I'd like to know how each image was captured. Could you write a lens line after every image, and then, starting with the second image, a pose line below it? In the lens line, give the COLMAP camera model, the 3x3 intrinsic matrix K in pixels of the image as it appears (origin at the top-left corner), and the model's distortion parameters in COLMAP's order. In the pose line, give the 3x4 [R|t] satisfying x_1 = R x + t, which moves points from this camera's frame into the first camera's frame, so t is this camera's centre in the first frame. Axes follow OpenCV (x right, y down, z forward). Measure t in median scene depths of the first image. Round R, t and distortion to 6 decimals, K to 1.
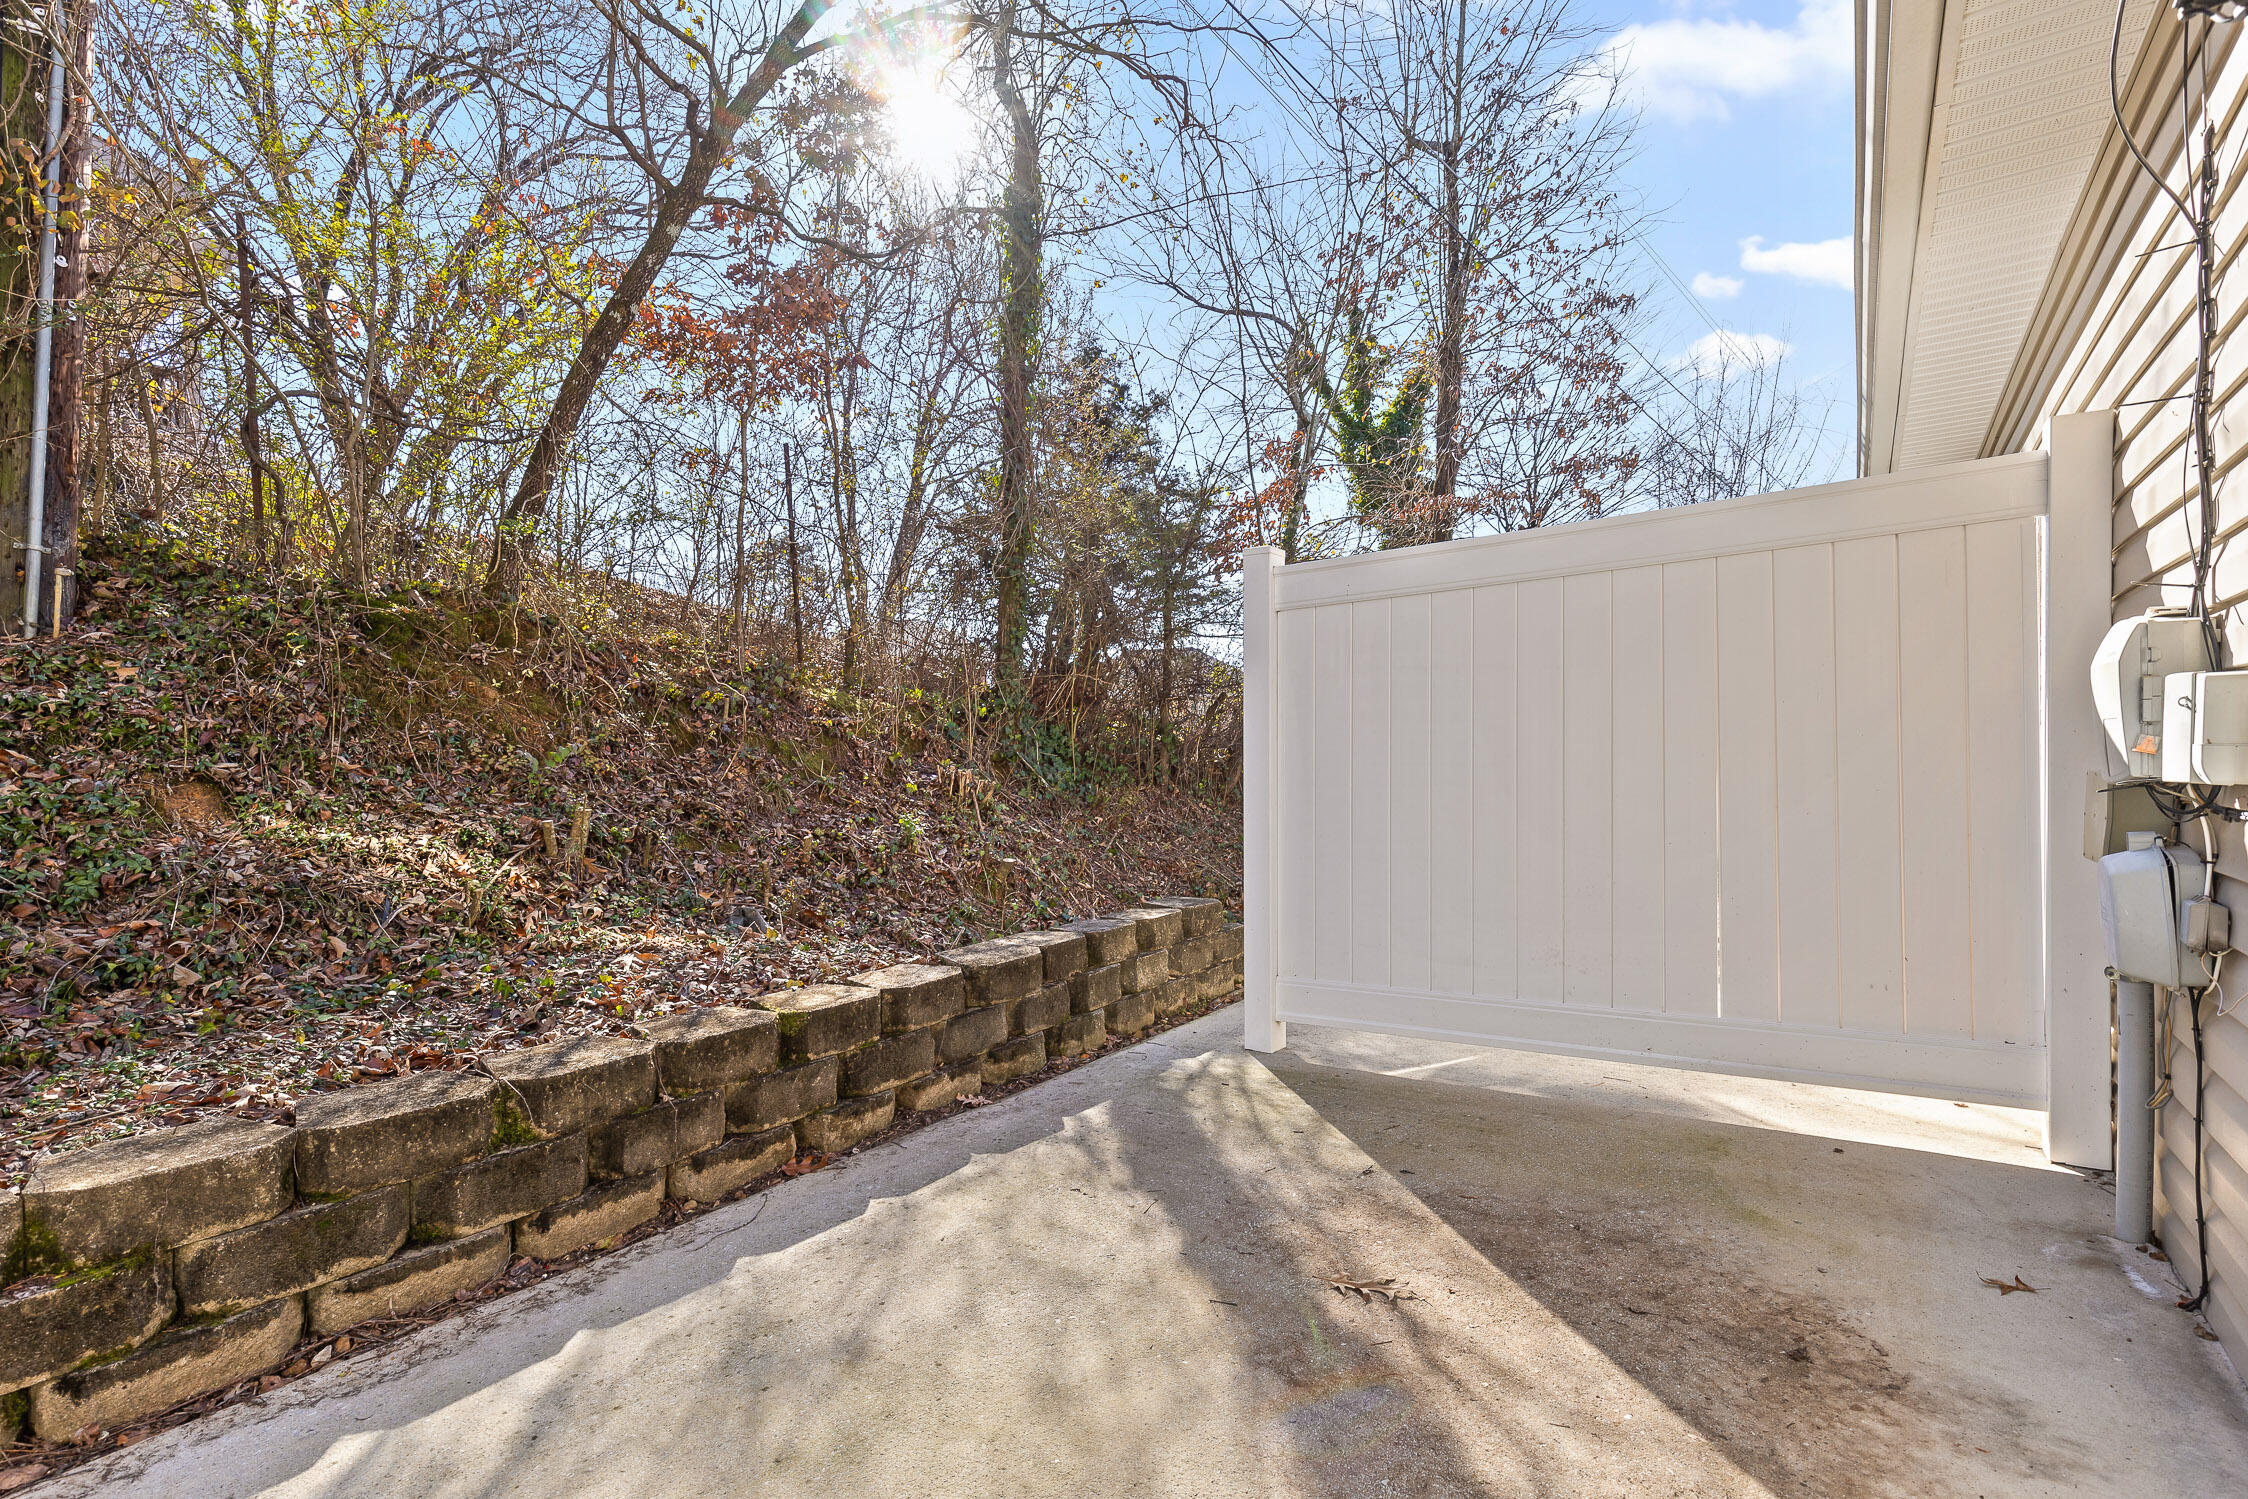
lens RADIAL K [[1037.0, 0, 1129.4], [0, 1037.0, 762.9], [0, 0, 1]] dist [0.011142, -0.000413]
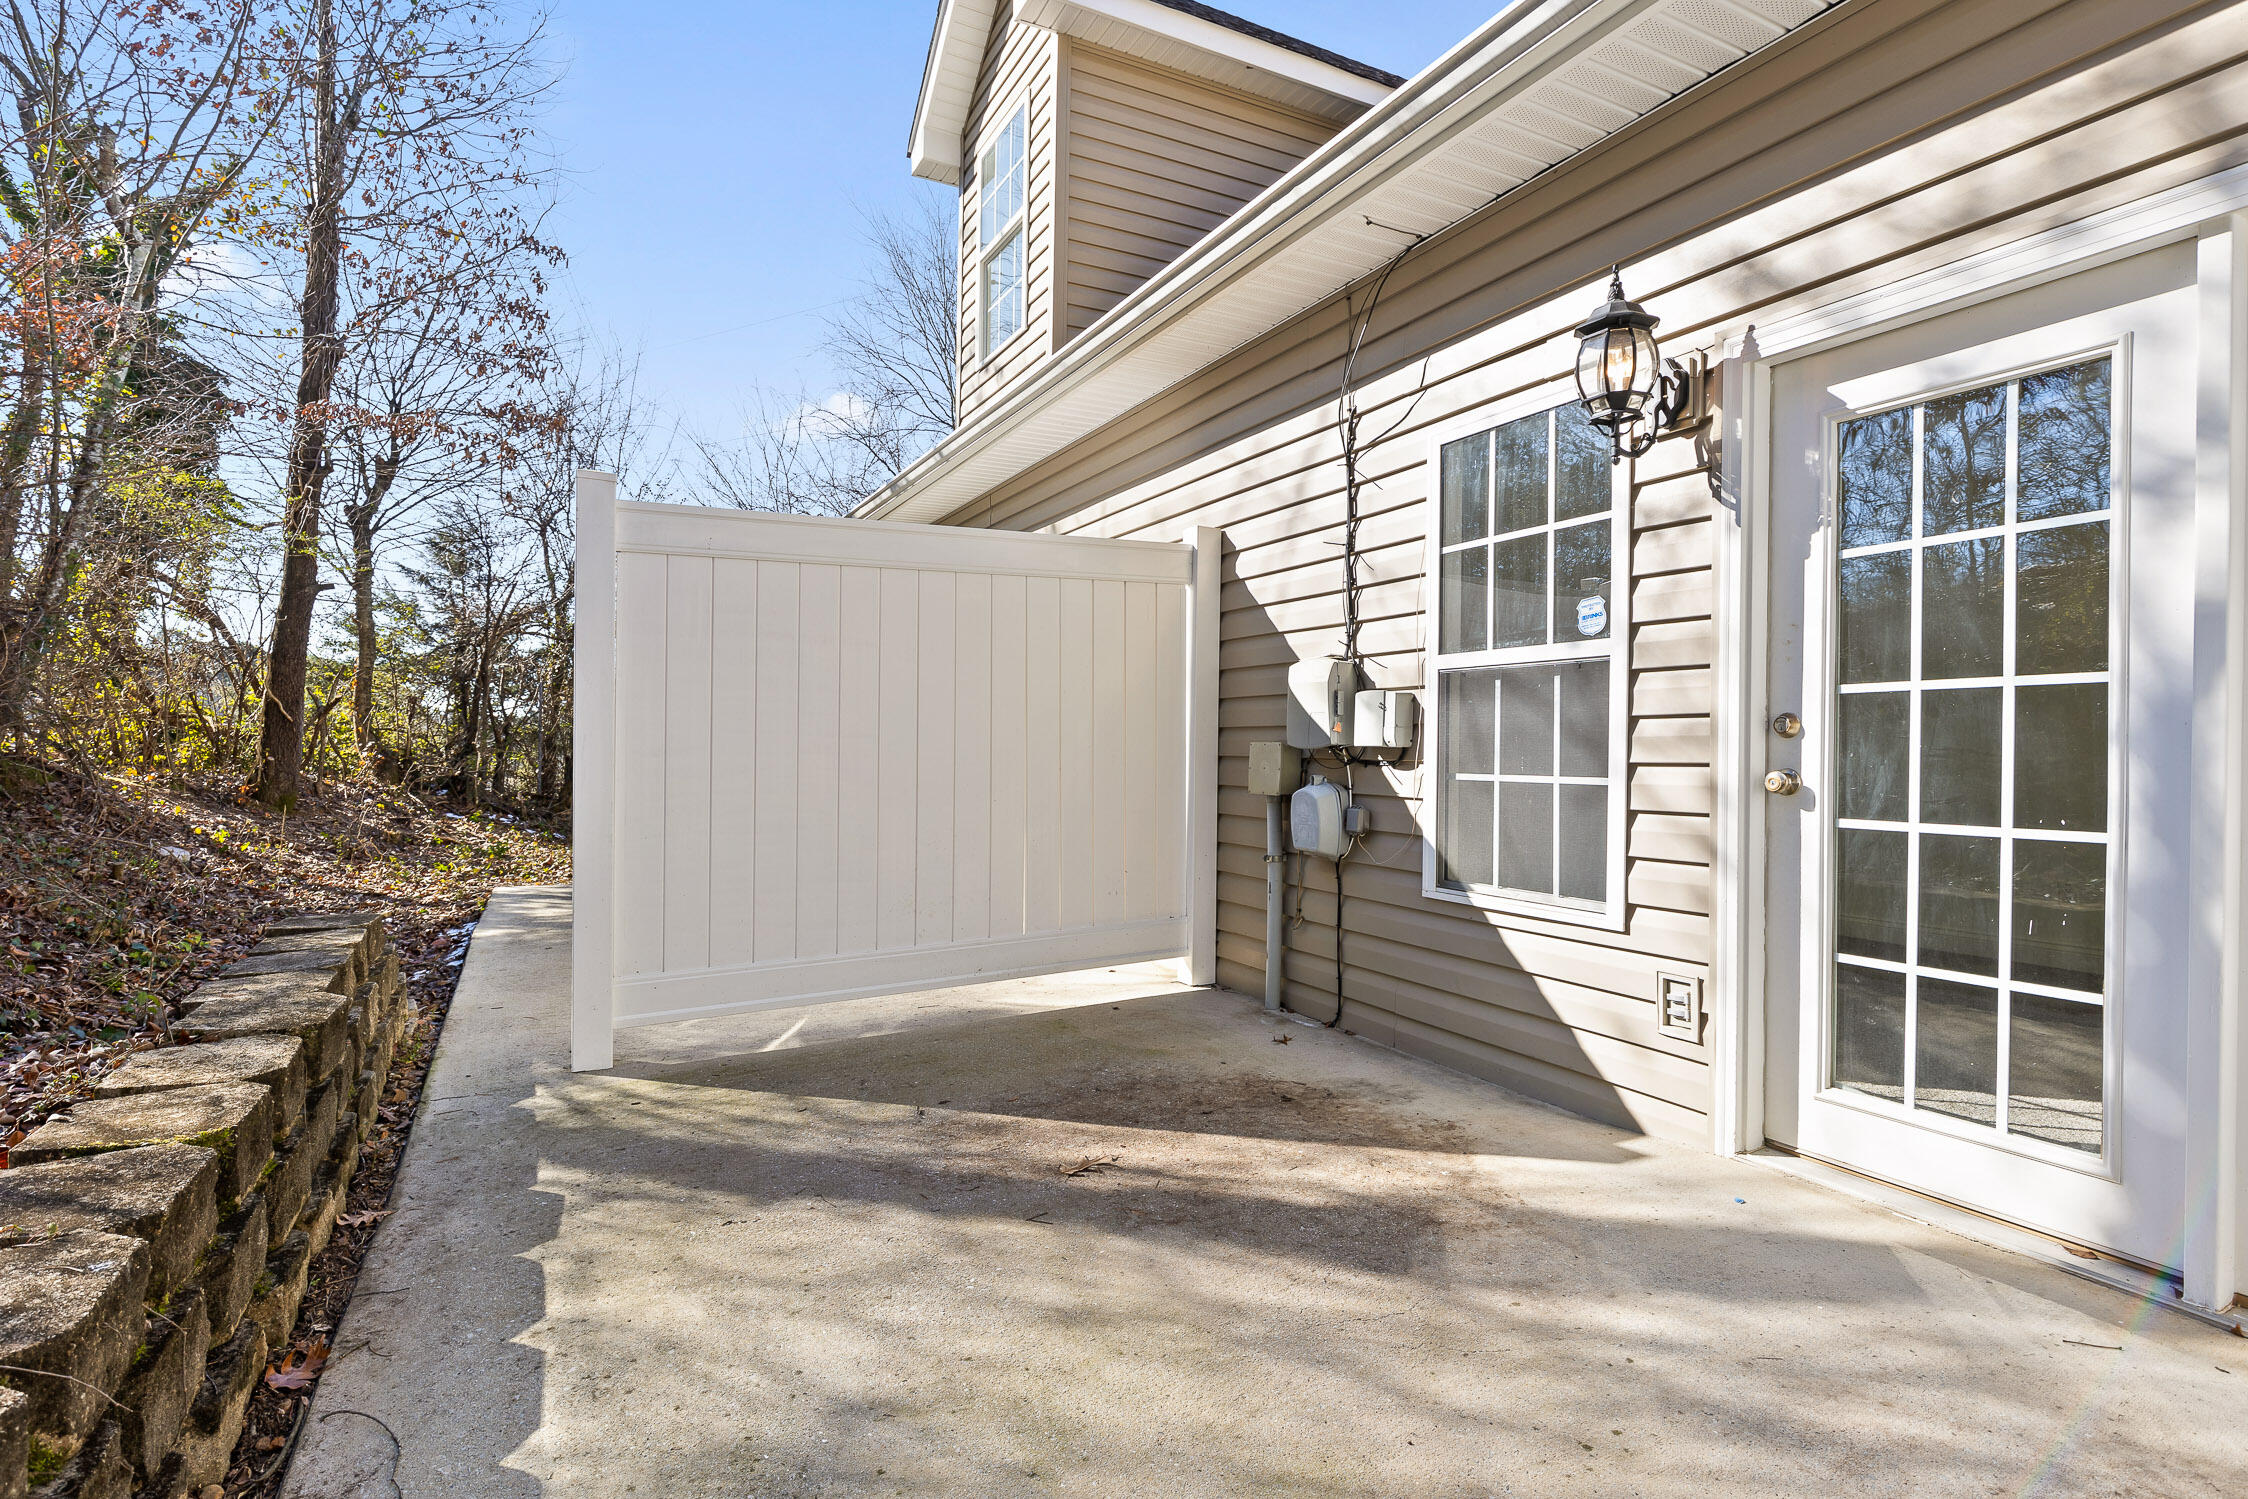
lens RADIAL K [[1118.3, 0, 1115.2], [0, 1118.3, 762.7], [0, 0, 1]] dist [-0.002255, -0.000713]
pose [[0.470637, 0.000510, 0.882327, -0.674153], [-0.008634, 0.999955, 0.004028, 0.029877], [-0.882285, -0.009513, 0.470620, 0.287731]]
